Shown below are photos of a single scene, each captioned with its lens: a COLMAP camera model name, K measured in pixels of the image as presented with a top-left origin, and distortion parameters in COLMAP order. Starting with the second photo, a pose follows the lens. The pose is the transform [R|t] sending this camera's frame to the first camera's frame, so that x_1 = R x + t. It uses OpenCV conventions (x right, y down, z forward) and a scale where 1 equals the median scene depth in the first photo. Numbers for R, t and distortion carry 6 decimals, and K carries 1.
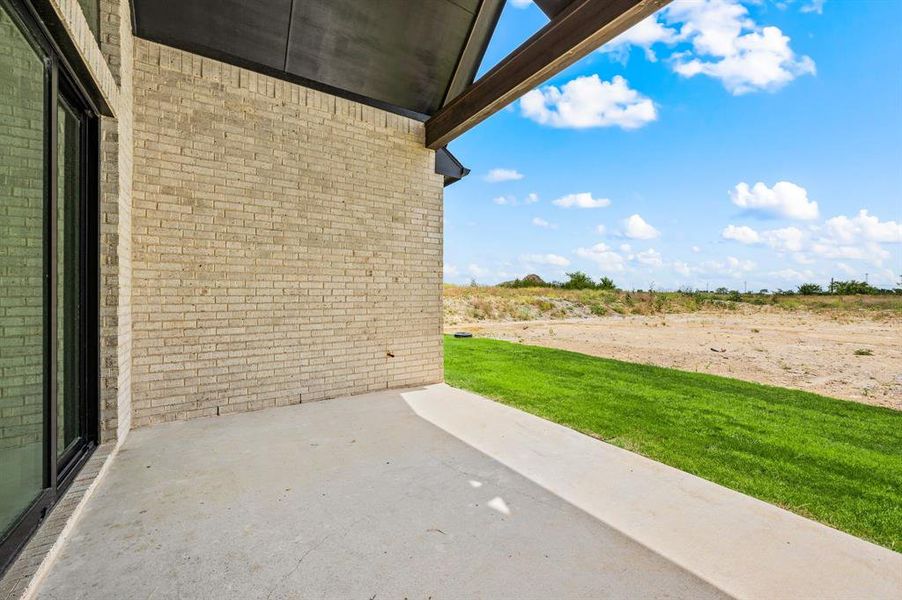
lens RADIAL K [[363.3, 0, 455.1], [0, 363.3, 290.3], [0, 0, 1]] dist [-0.001910, -0.000205]
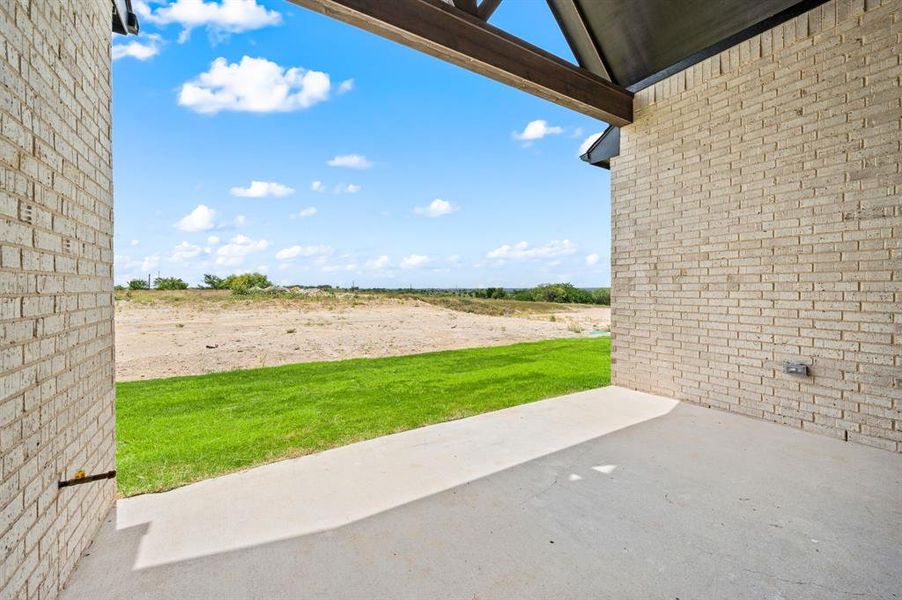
lens RADIAL K [[362.1, 0, 457.9], [0, 362.1, 294.6], [0, 0, 1]] dist [-0.001916, -0.000115]
pose [[0.030226, -0.016631, 0.999405, -0.669902], [-0.008936, 0.999817, 0.016908, 0.007409], [-0.999503, -0.009442, 0.030072, 0.915479]]
